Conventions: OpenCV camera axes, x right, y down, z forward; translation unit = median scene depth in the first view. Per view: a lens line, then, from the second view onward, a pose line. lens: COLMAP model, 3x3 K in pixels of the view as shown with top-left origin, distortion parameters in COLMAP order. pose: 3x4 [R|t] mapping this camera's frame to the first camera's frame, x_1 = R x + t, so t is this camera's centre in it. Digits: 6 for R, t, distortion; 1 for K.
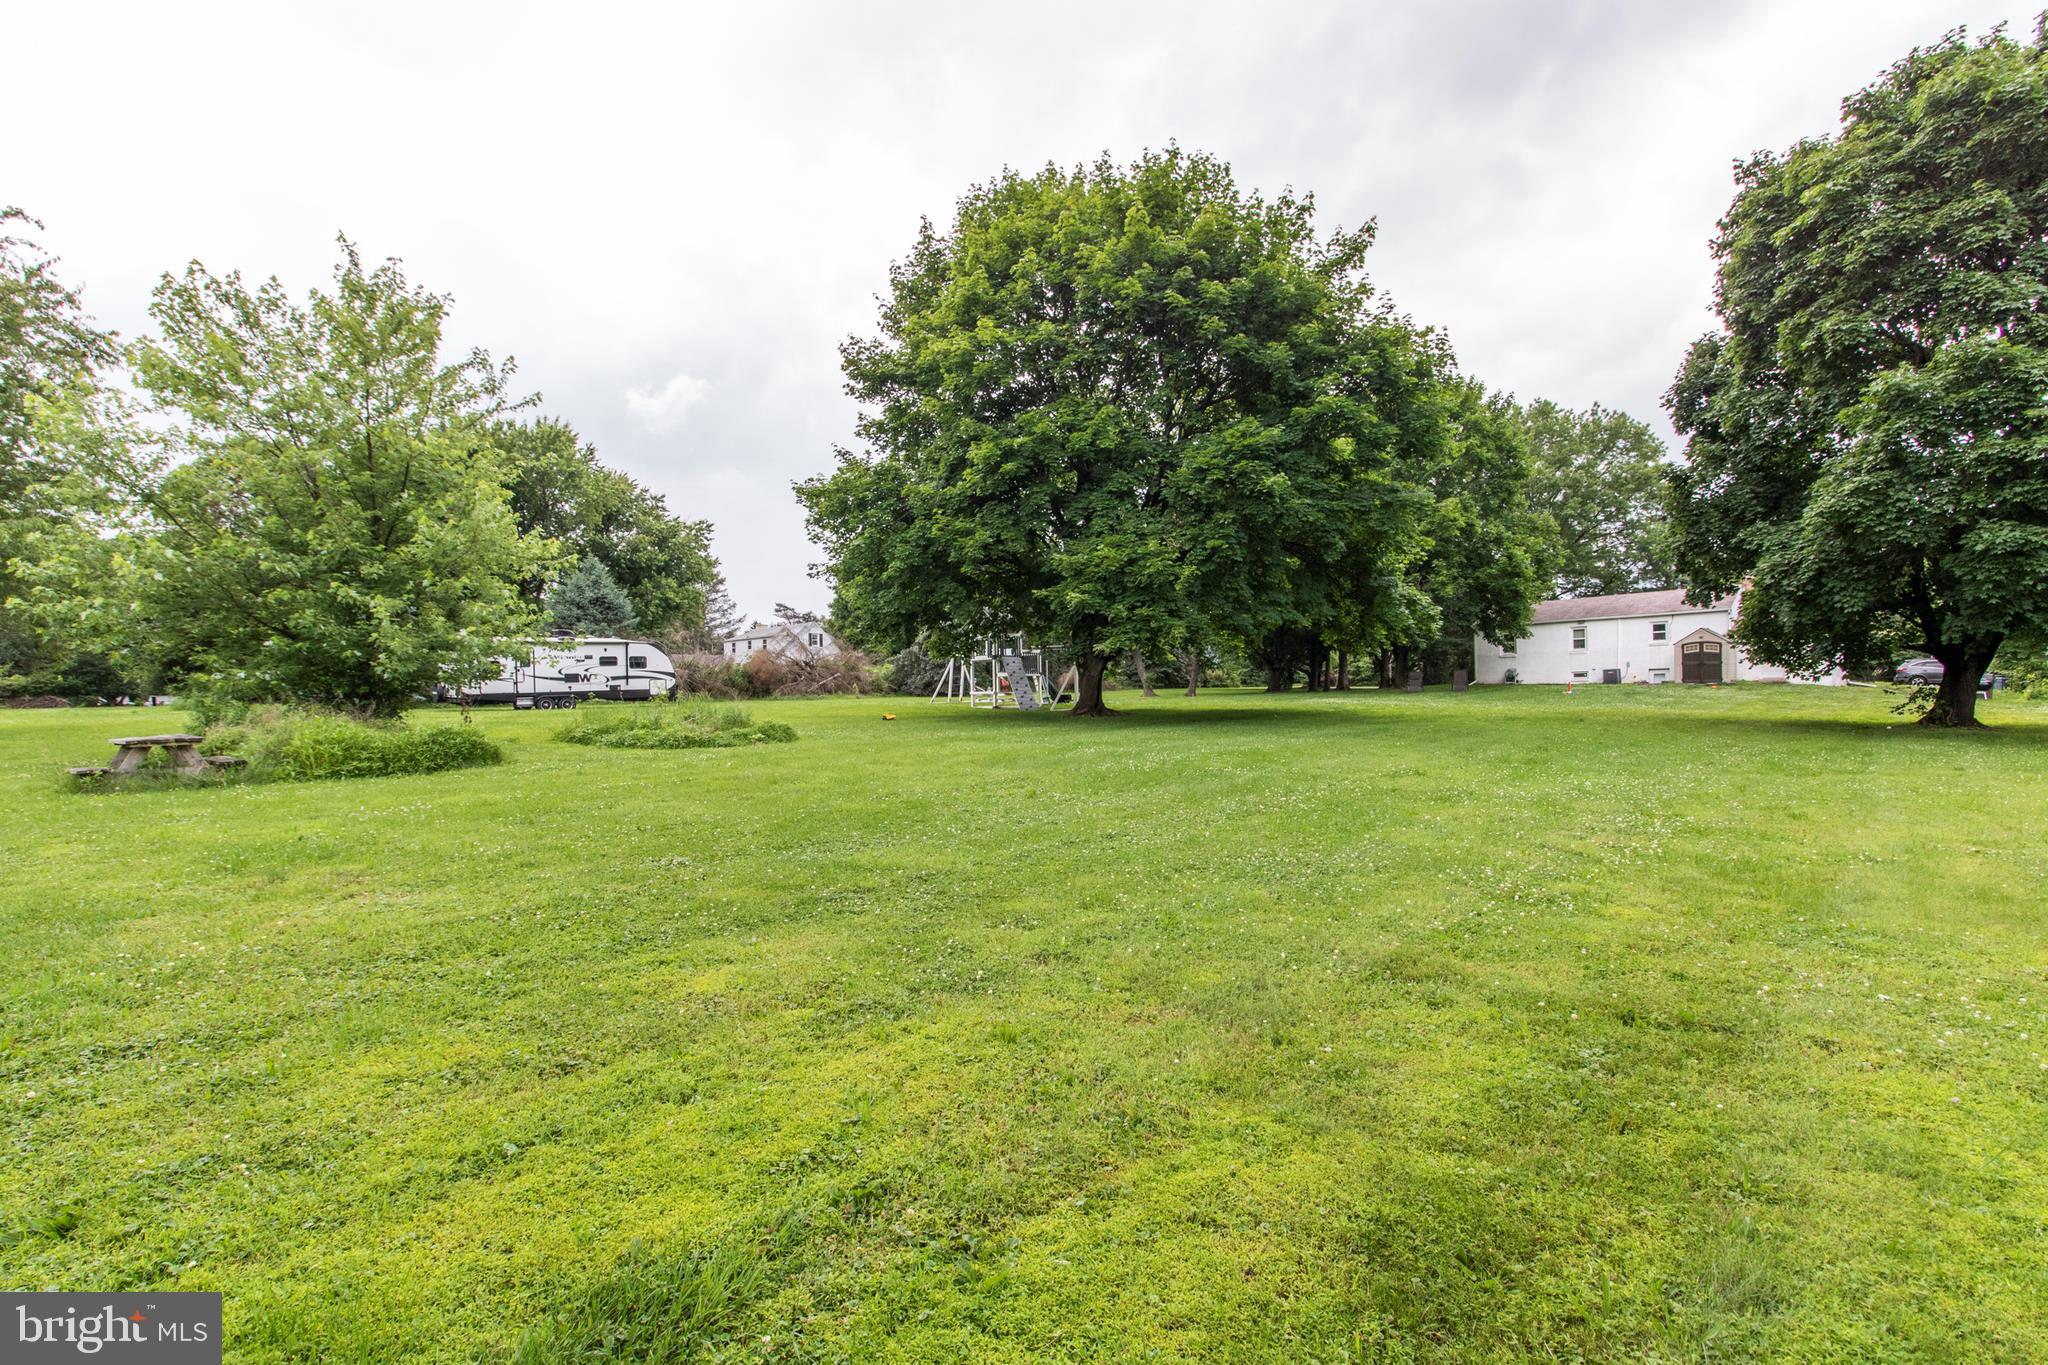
lens RADIAL K [[976.2, 0, 1017.2], [0, 976.2, 702.8], [0, 0, 1]] dist [0.001949, 0.000136]
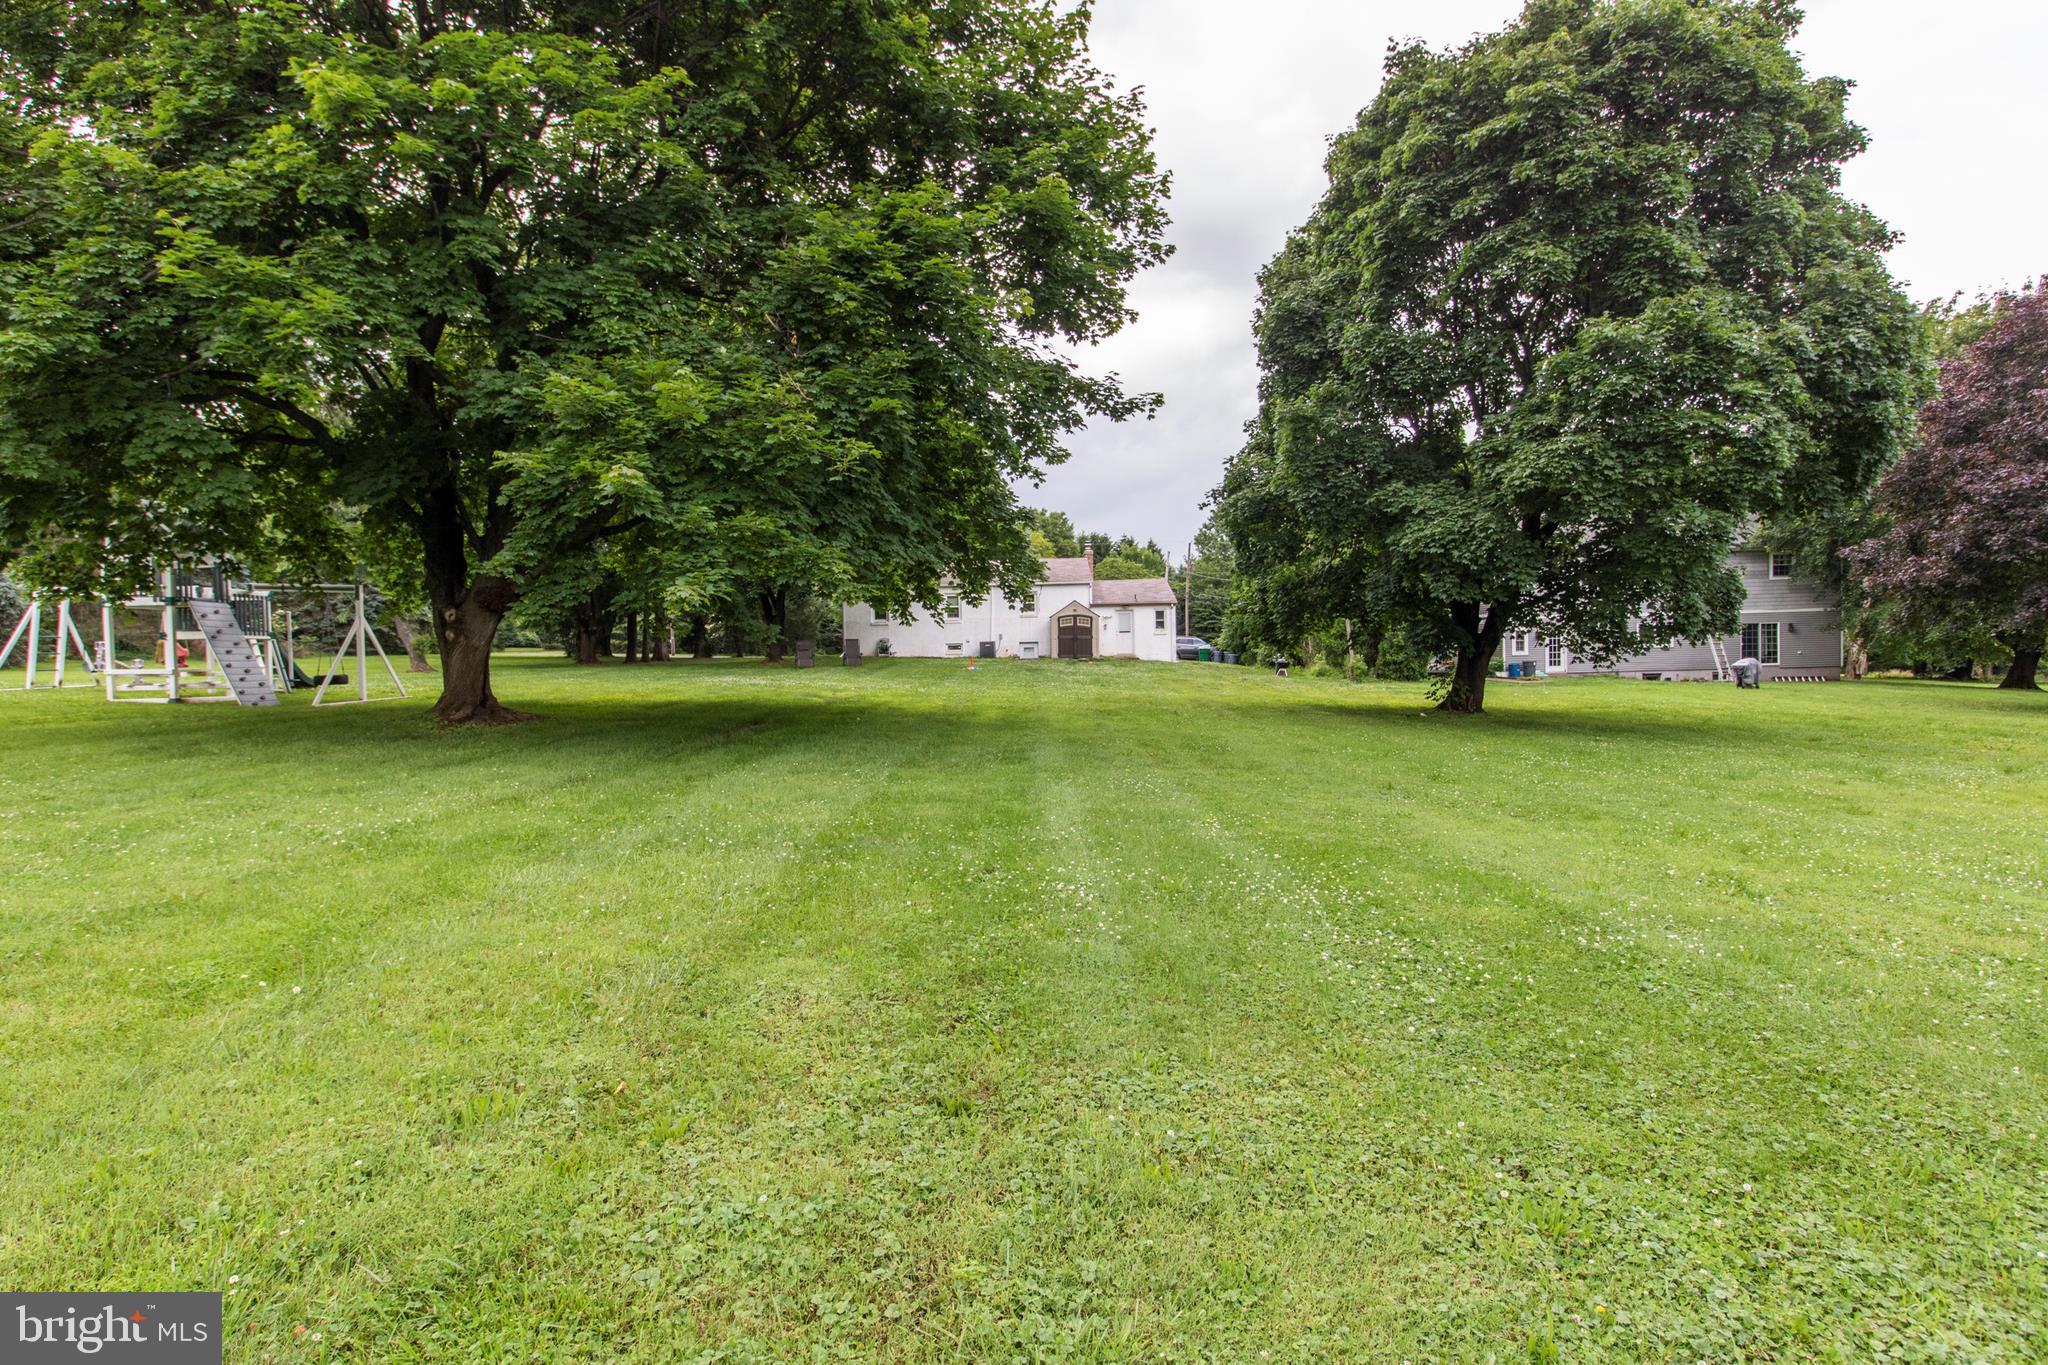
lens RADIAL K [[1104.1, 0, 1022.4], [0, 1104.1, 705.6], [0, 0, 1]] dist [0.003327, 0.000679]
pose [[0.751047, -0.021488, 0.659898, -0.078238], [-0.000012, 0.999470, 0.032560, -0.011721], [-0.660248, -0.024462, 0.750649, 0.286884]]
